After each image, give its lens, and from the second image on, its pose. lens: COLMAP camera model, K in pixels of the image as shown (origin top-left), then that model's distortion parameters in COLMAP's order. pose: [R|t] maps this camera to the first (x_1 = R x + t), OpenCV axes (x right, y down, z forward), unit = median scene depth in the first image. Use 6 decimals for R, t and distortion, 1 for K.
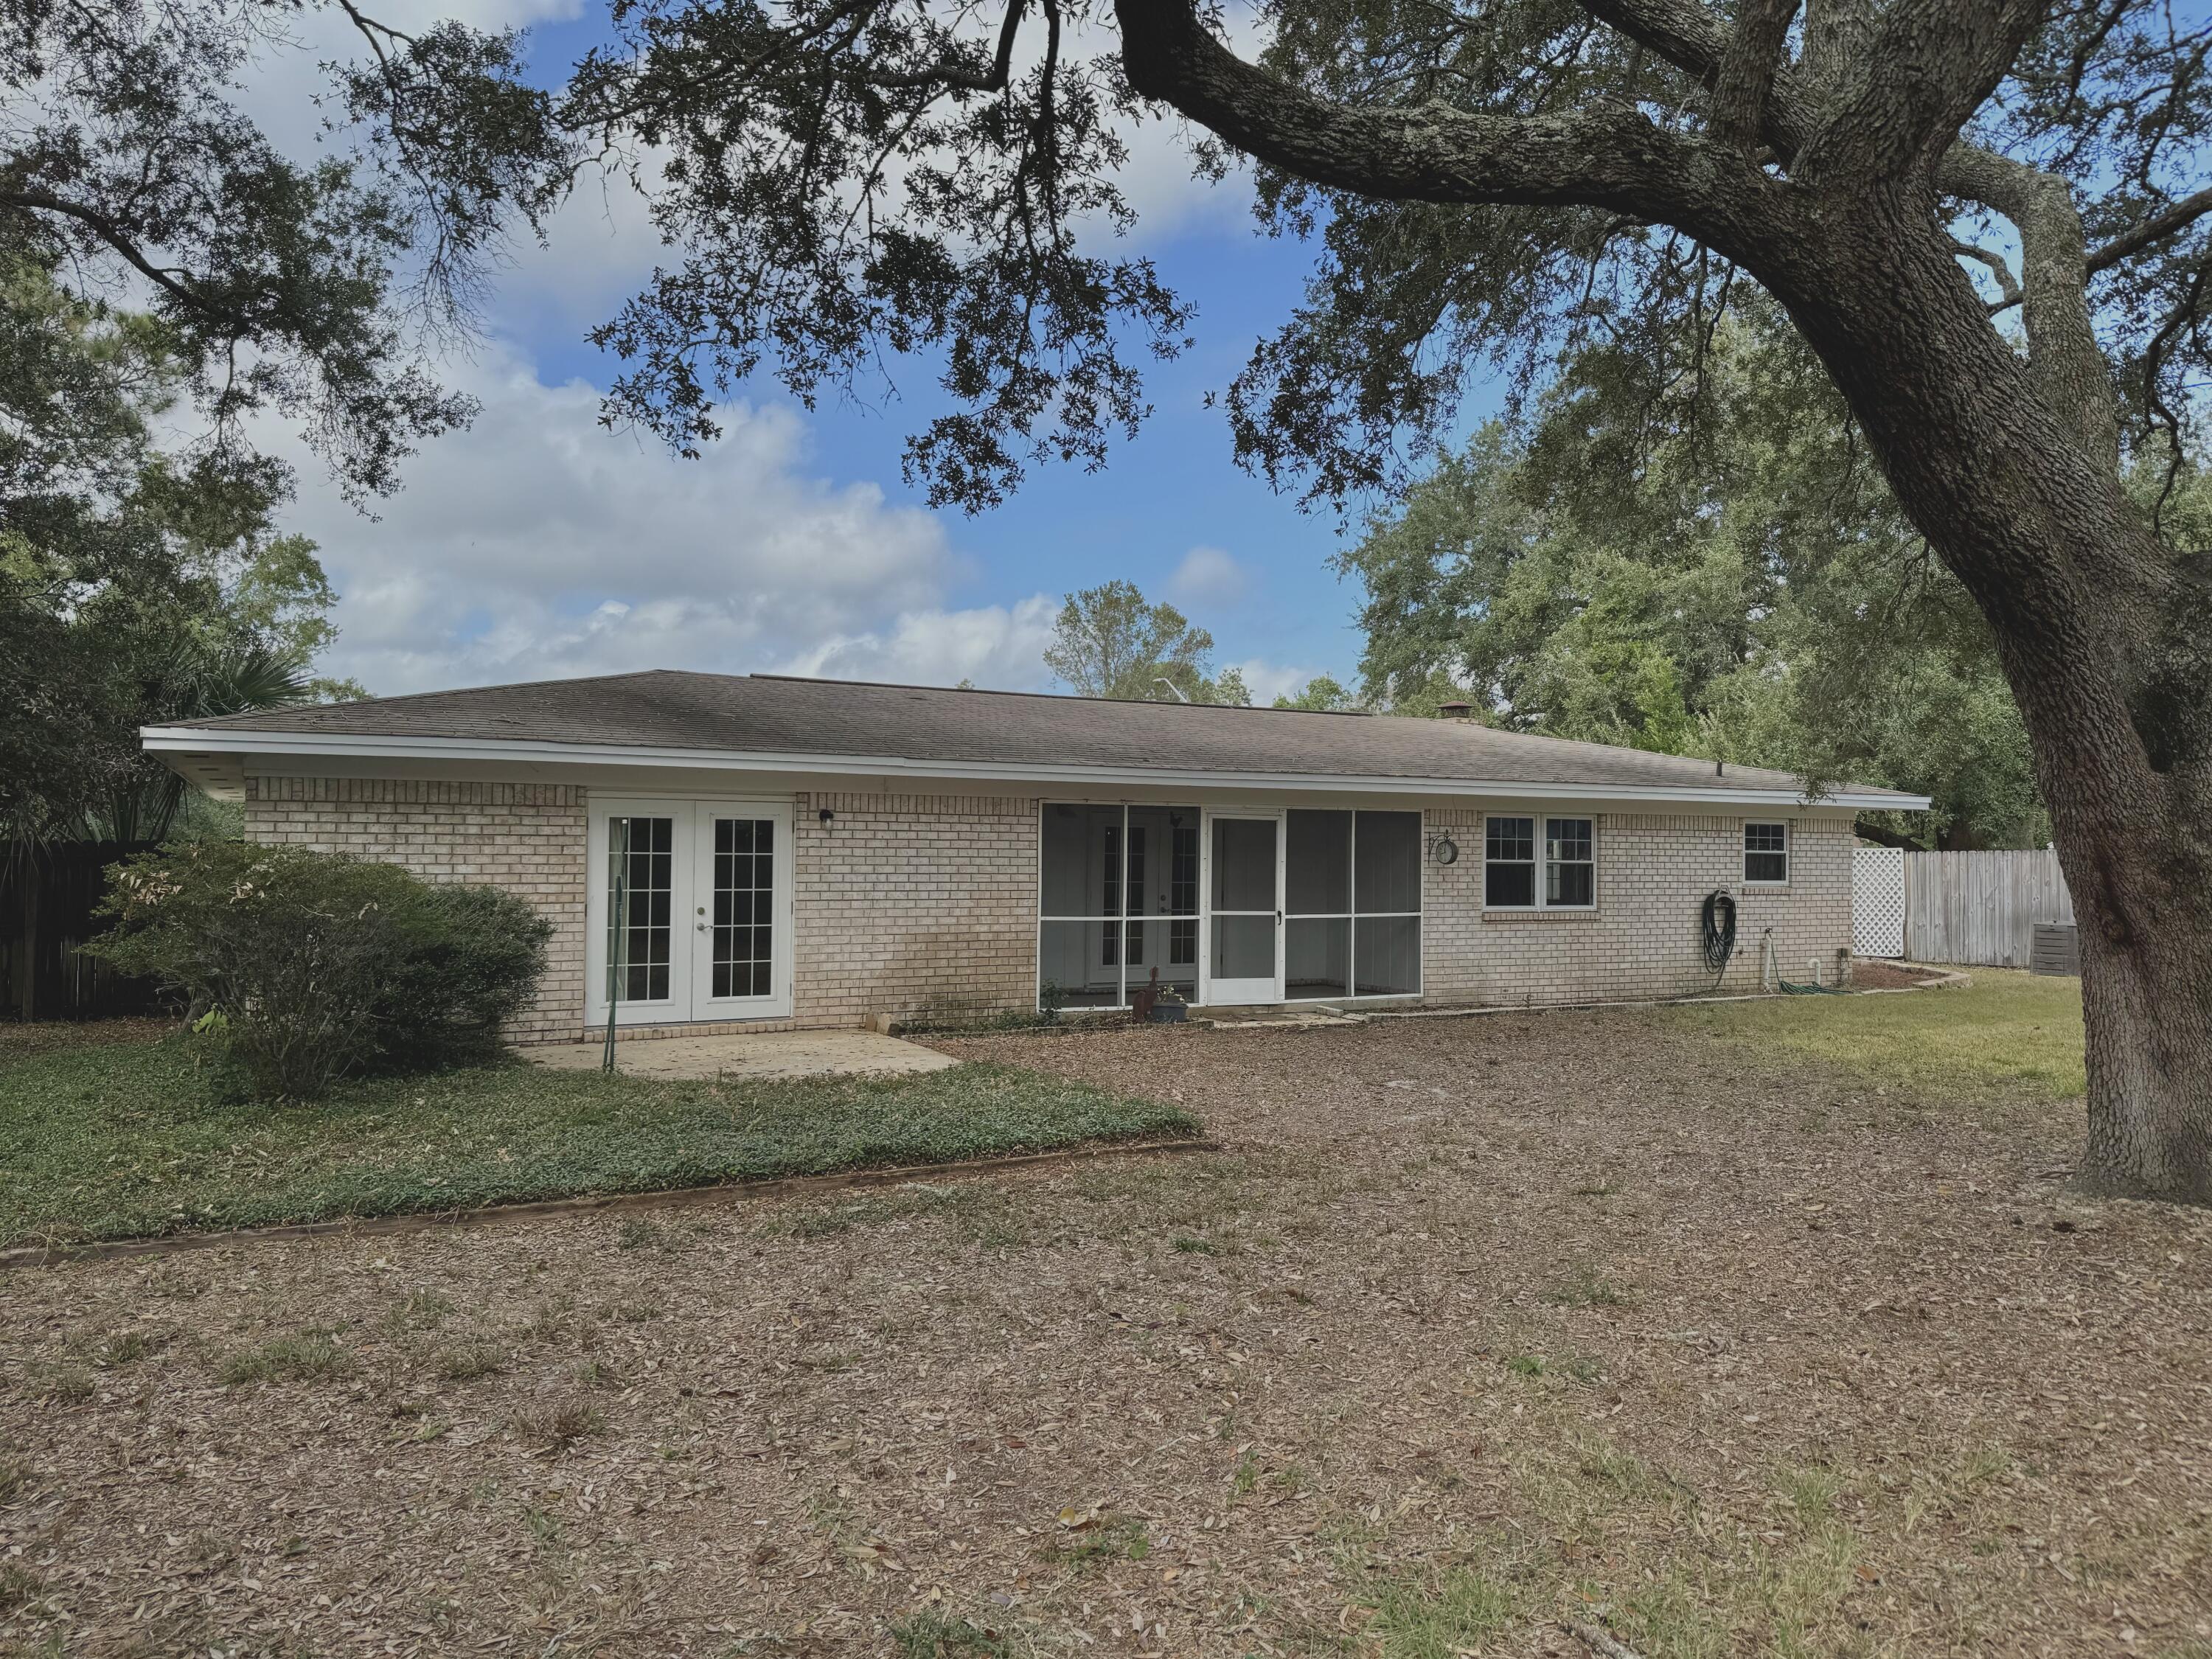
lens RADIAL K [[1553.3, 0, 1107.0], [0, 1553.3, 815.0], [0, 0, 1]] dist [0.031104, -0.009779]
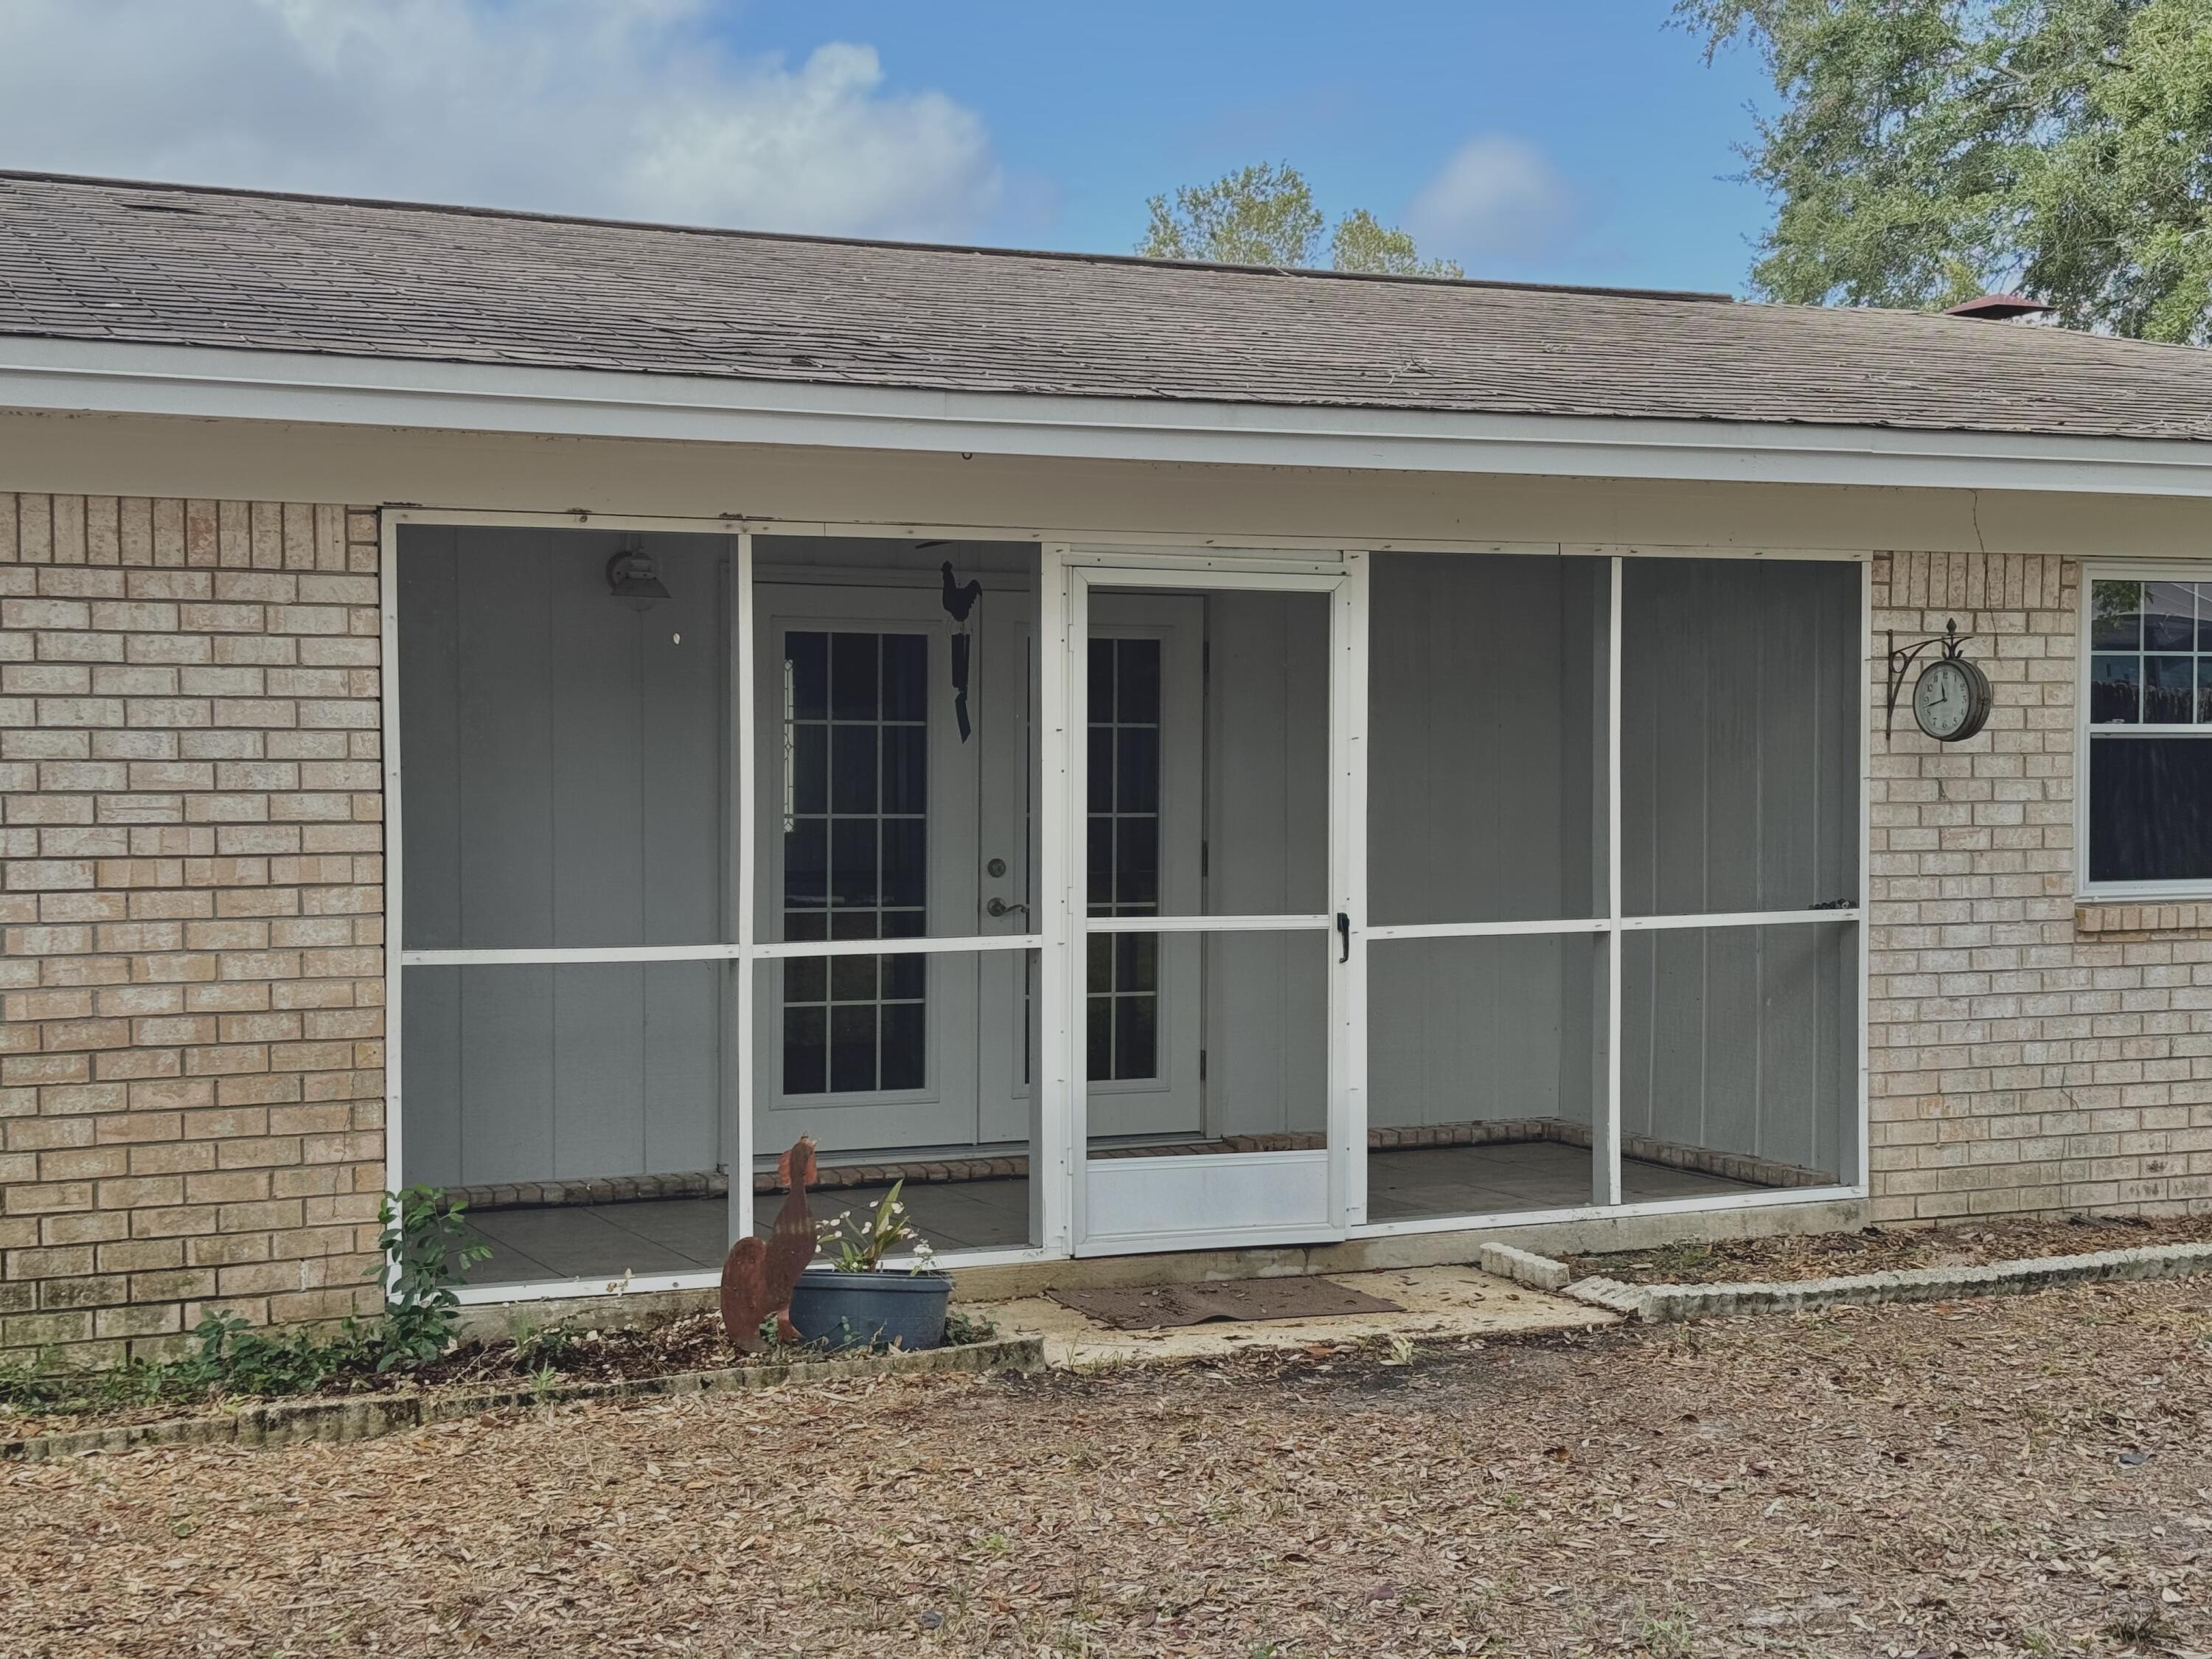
lens RADIAL K [[3082.2, 0, 1104.3], [0, 3082.2, 838.0], [0, 0, 1]] dist [0.026013, 0.000000]
pose [[0.997859, -0.012283, -0.064232, 0.100966], [0.015487, 0.998648, 0.049624, 0.019297], [0.063535, -0.050513, 0.996700, 0.429299]]
